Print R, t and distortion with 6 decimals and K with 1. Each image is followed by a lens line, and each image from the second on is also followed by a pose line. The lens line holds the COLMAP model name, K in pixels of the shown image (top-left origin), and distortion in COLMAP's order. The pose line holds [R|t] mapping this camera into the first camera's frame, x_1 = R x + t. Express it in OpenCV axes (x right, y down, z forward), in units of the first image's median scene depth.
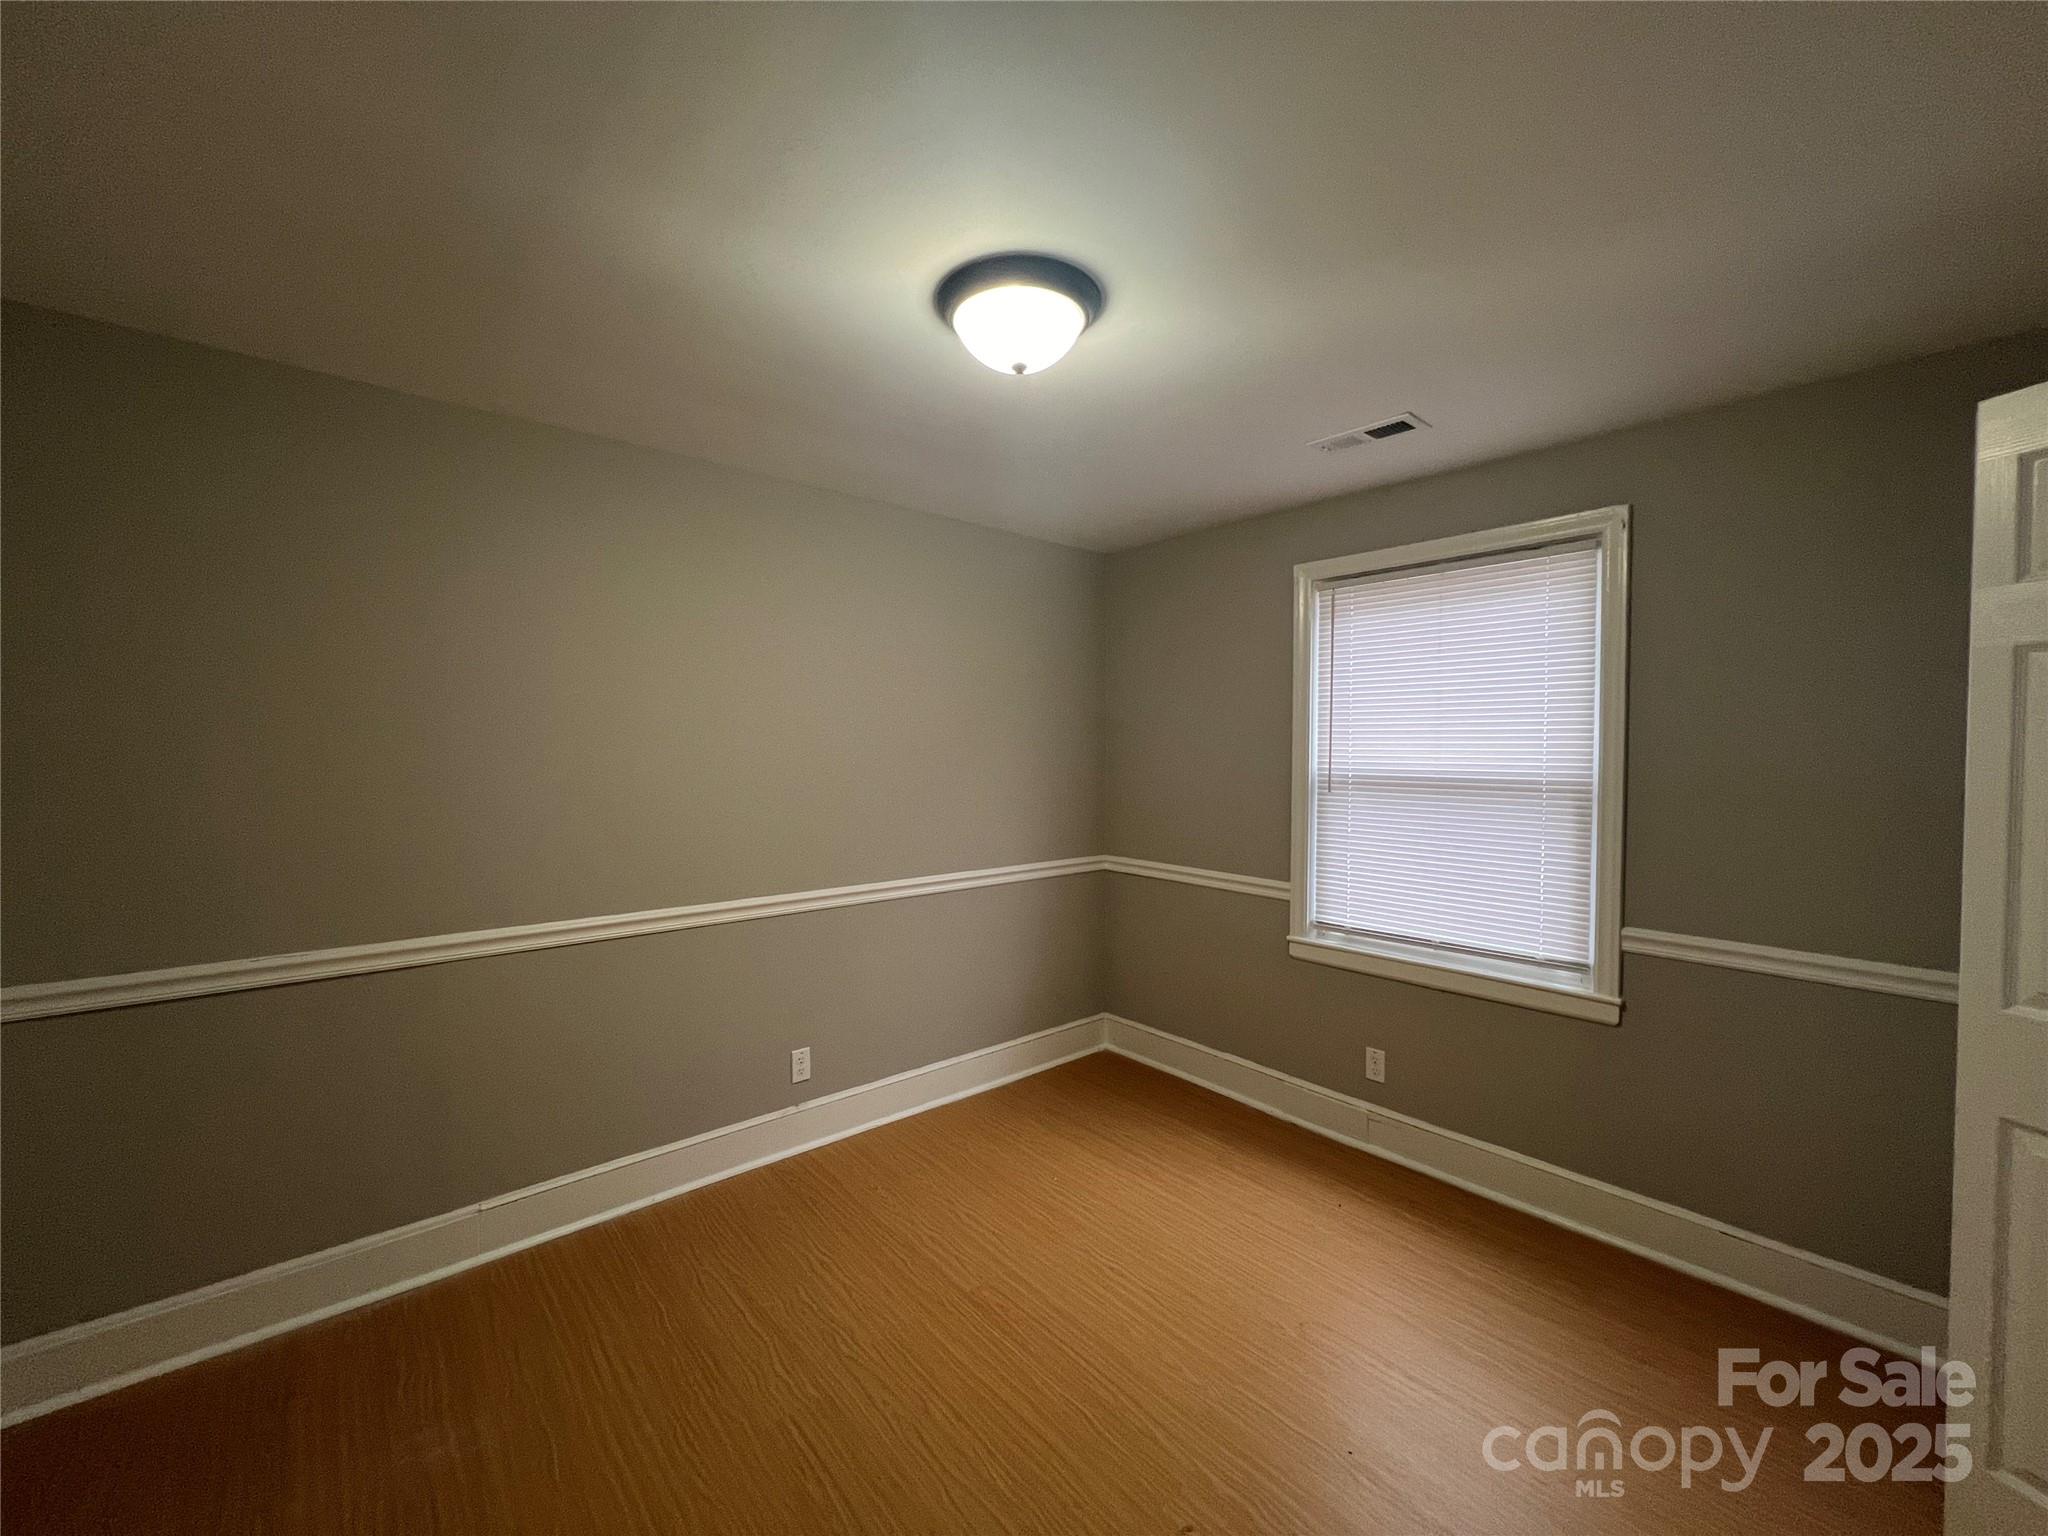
lens RADIAL K [[833.2, 0, 1024.0], [0, 833.2, 768.0], [0, 0, 1]] dist [0.000116, 0.000009]
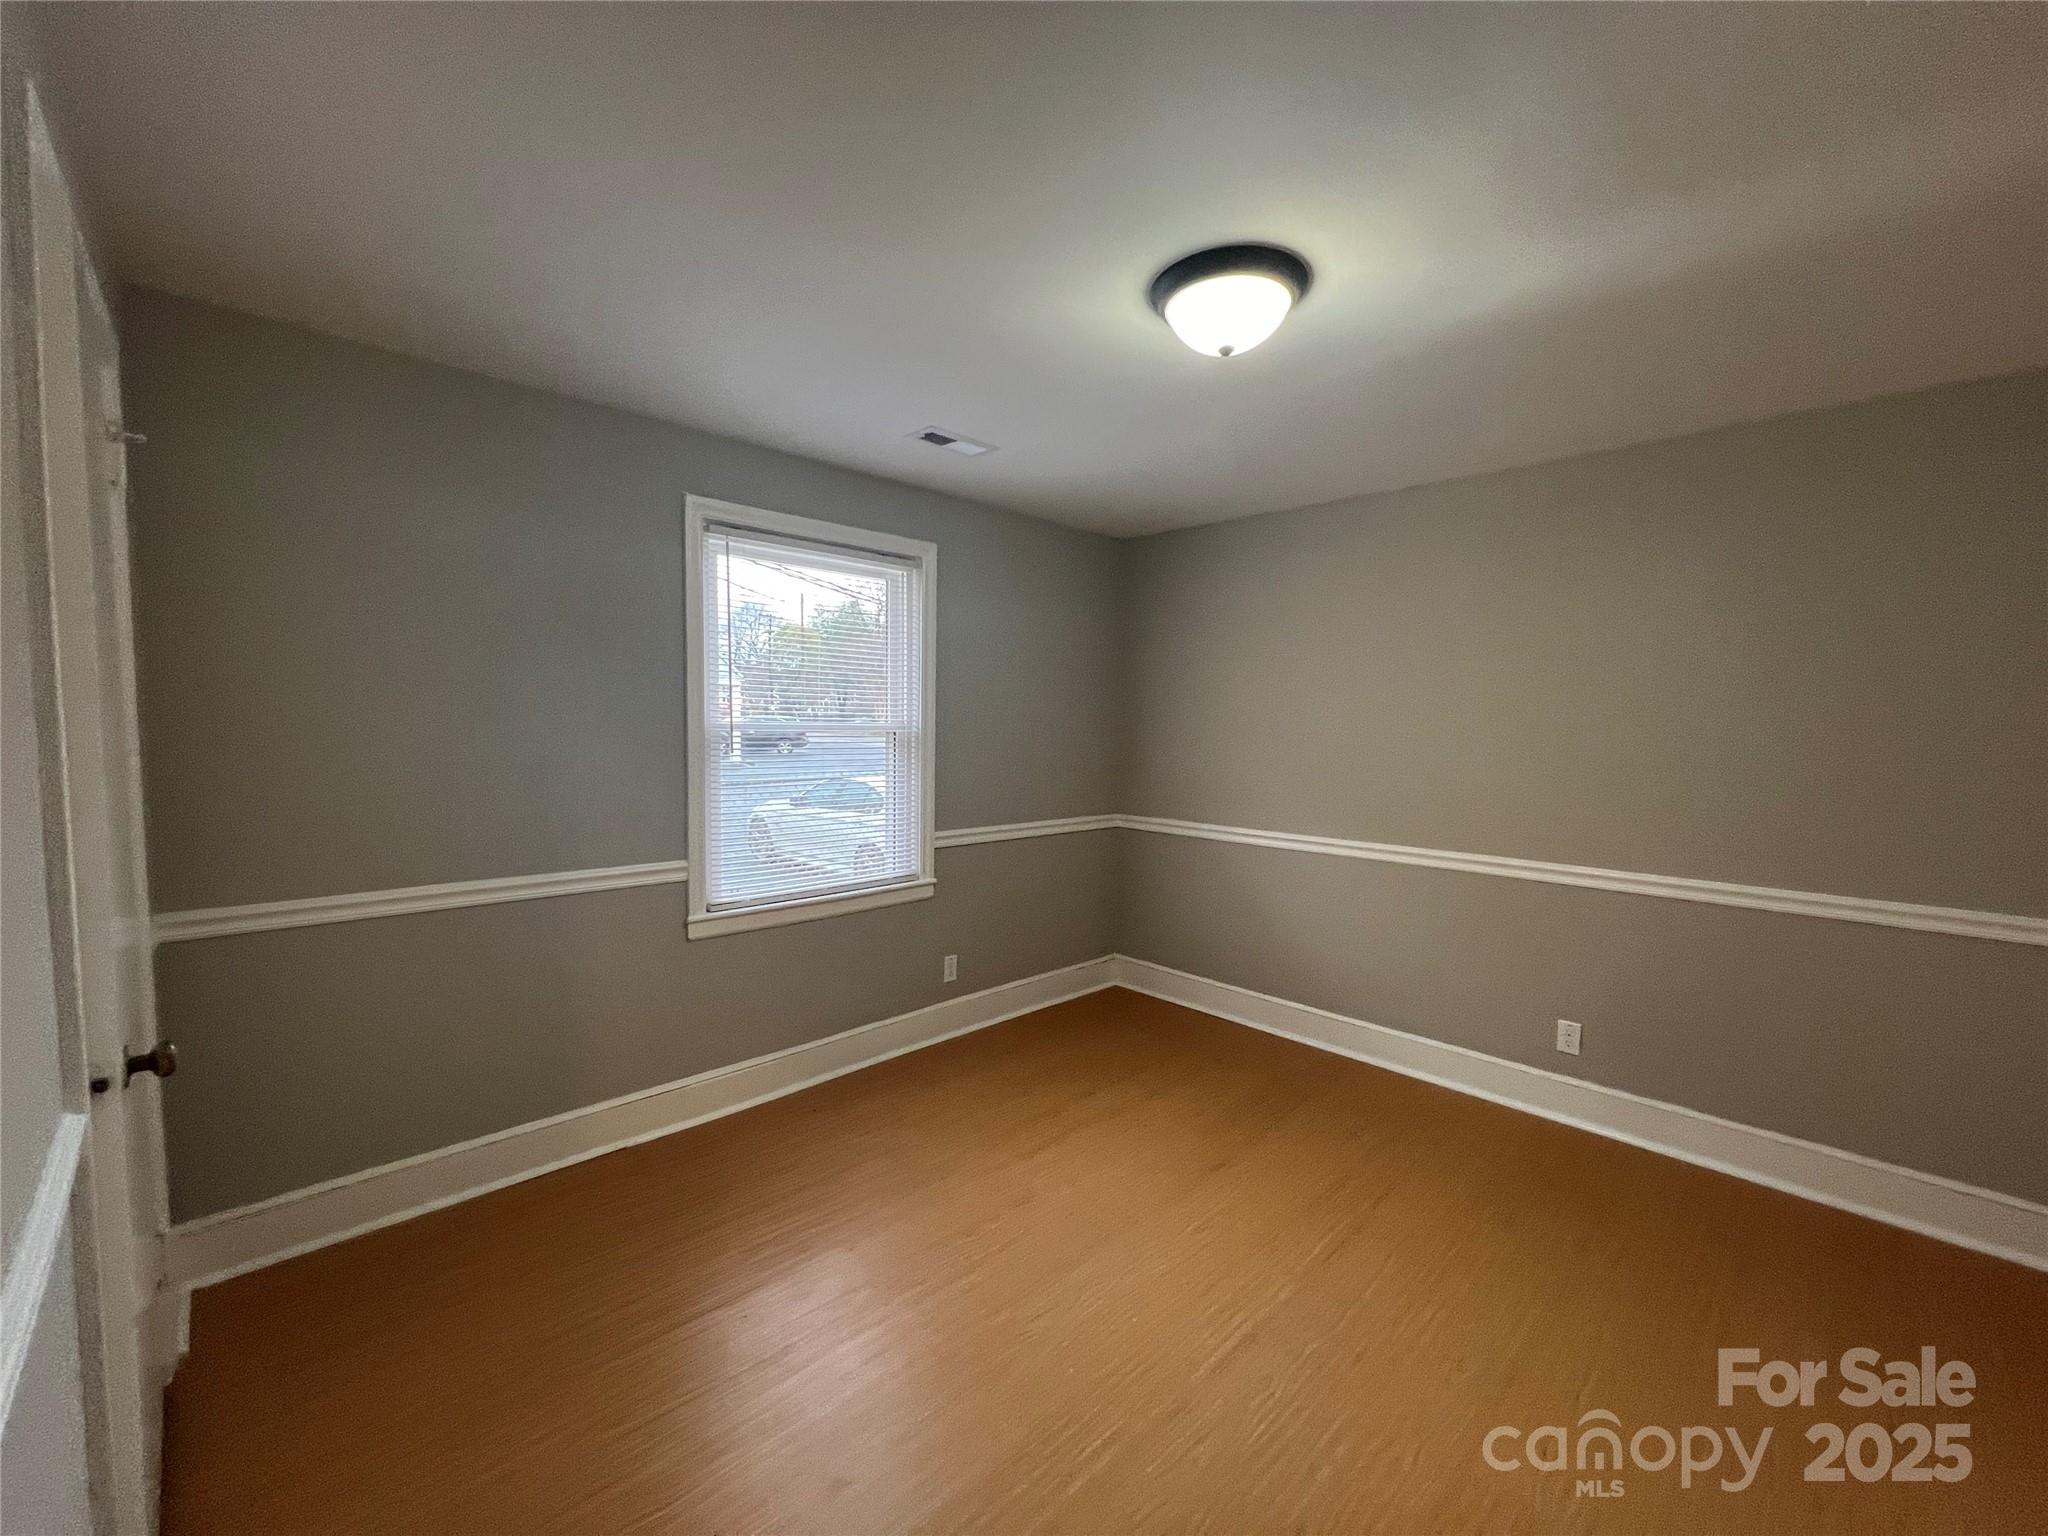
lens RADIAL K [[817.4, 0, 1024.0], [0, 817.4, 768.0], [0, 0, 1]] dist [0.000111, 0.000001]
pose [[-0.070890, -0.061218, 0.995604, -0.736827], [0.007806, 0.998050, 0.061924, -0.010045], [-0.997454, 0.012161, -0.070274, 0.940890]]
